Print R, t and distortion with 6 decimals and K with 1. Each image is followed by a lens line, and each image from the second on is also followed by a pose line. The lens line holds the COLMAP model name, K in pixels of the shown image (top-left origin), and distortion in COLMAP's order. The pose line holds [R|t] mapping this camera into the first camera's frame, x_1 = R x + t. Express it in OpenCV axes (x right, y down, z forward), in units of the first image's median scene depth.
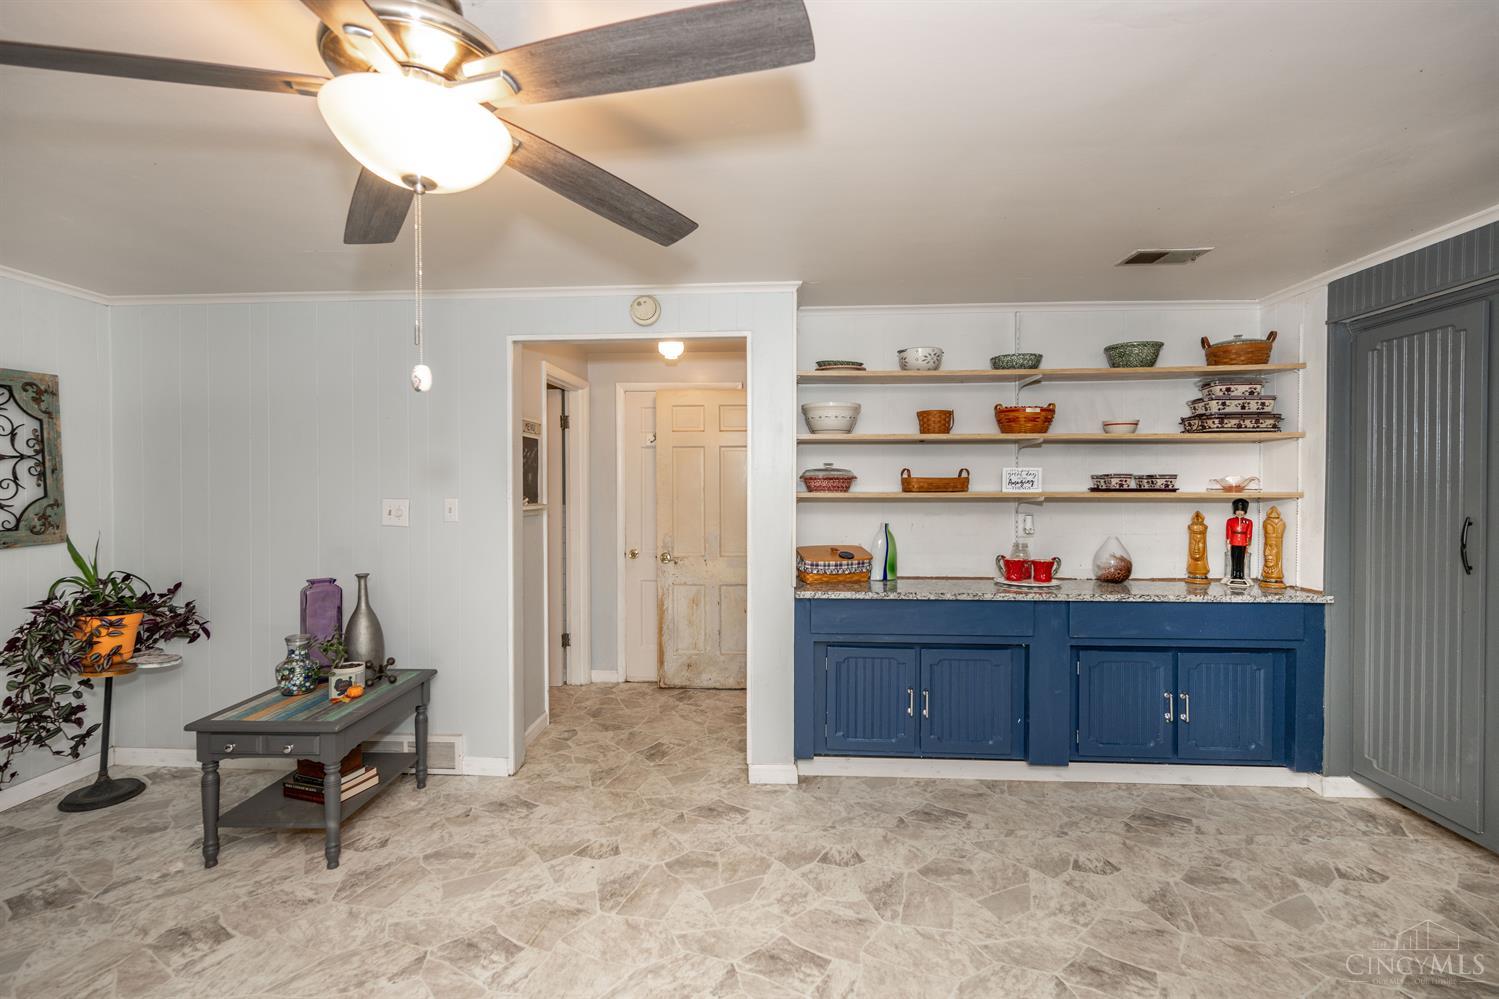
lens RADIAL K [[664.0, 0, 747.2], [0, 664.0, 496.5], [0, 0, 1]] dist [-0.001889, -0.000039]
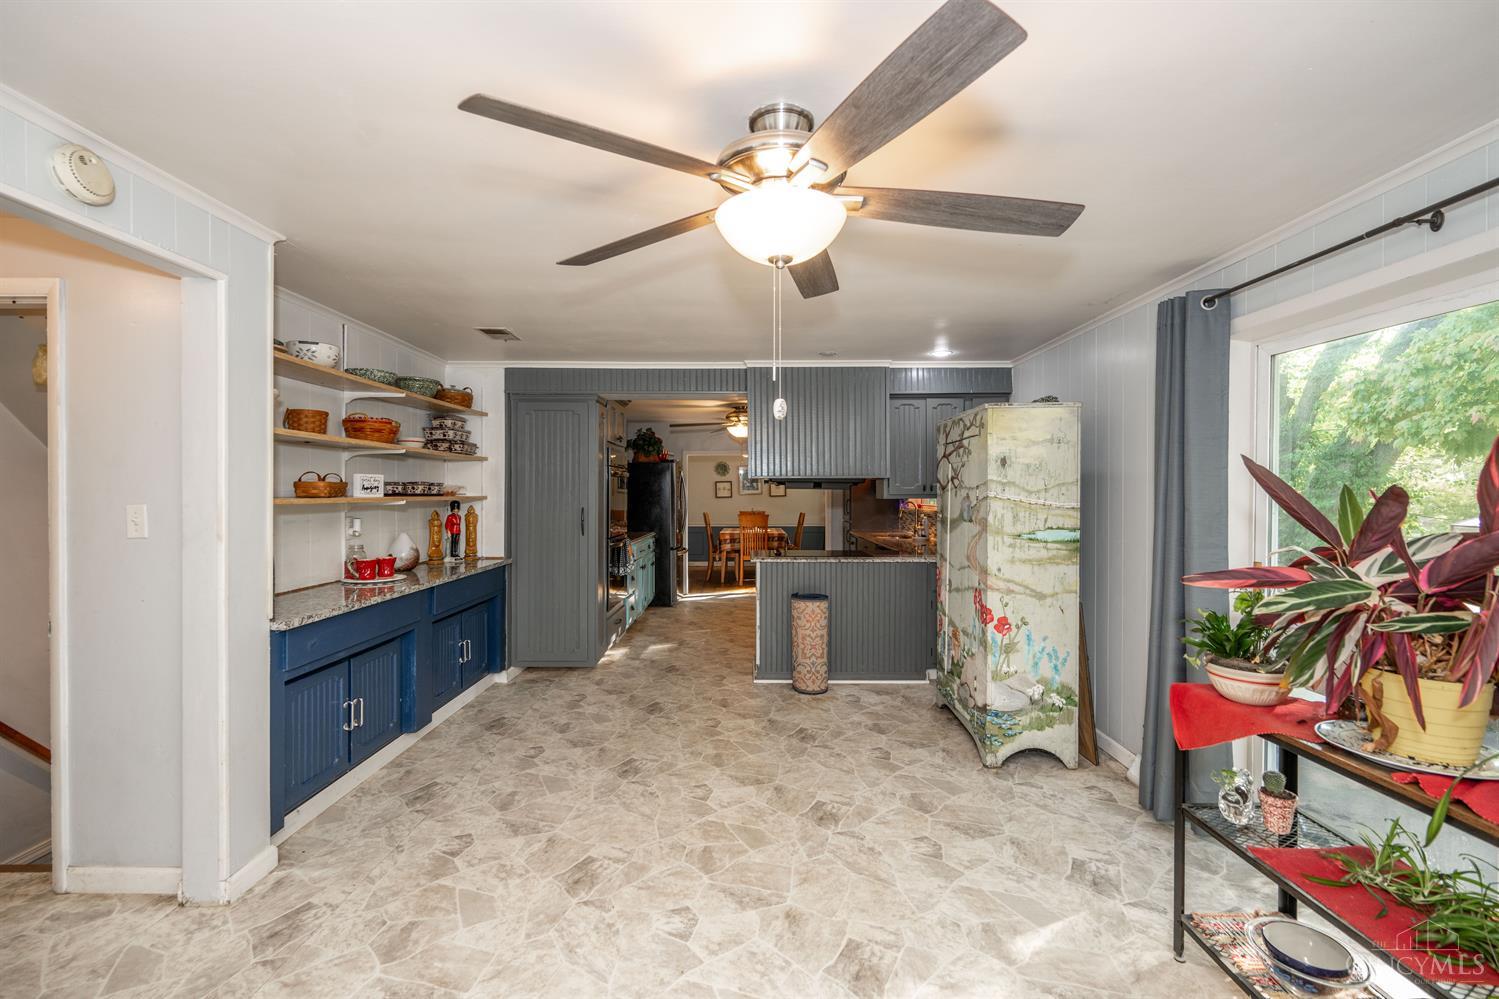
lens RADIAL K [[660.7, 0, 749.5], [0, 660.7, 499.5], [0, 0, 1]] dist [0.000880, 0.000183]
pose [[-0.061006, -0.011520, 0.998071, -0.816976], [0.015637, 0.999800, 0.012495, -0.008009], [-0.998015, 0.016370, -0.060813, 0.521253]]
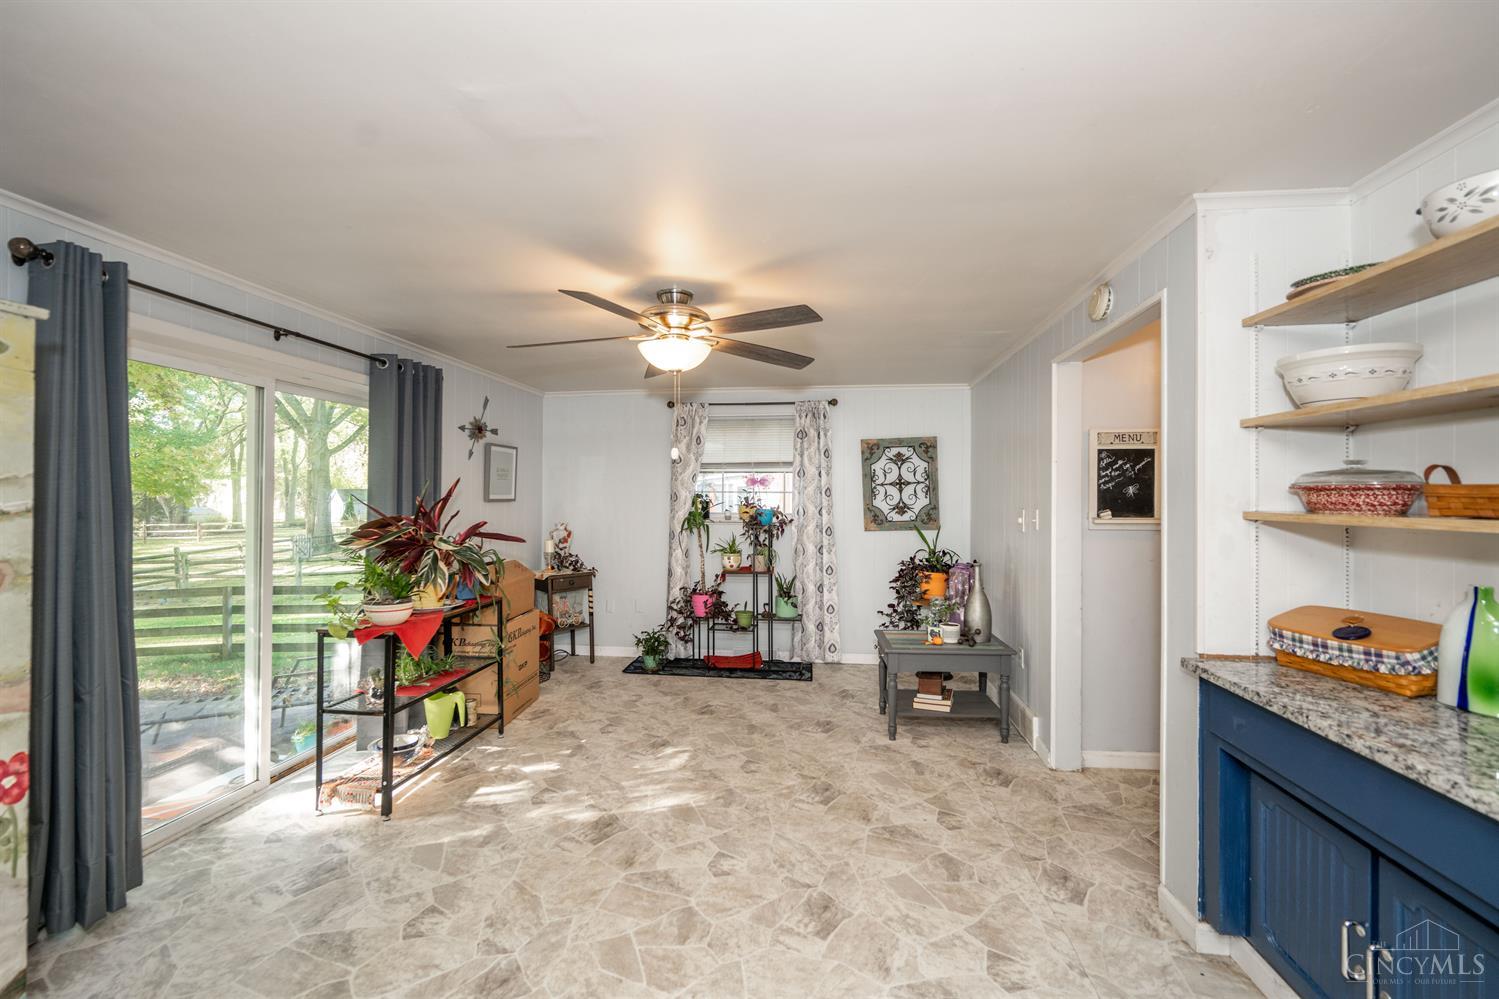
lens RADIAL K [[658.0, 0, 745.9], [0, 658.0, 494.4], [0, 0, 1]] dist [-0.004670, -0.000279]
pose [[-0.069190, -0.002261, -0.997601, 0.831835], [-0.017437, 0.999847, -0.001057, -0.015620], [0.997451, 0.017322, -0.069219, 0.646709]]
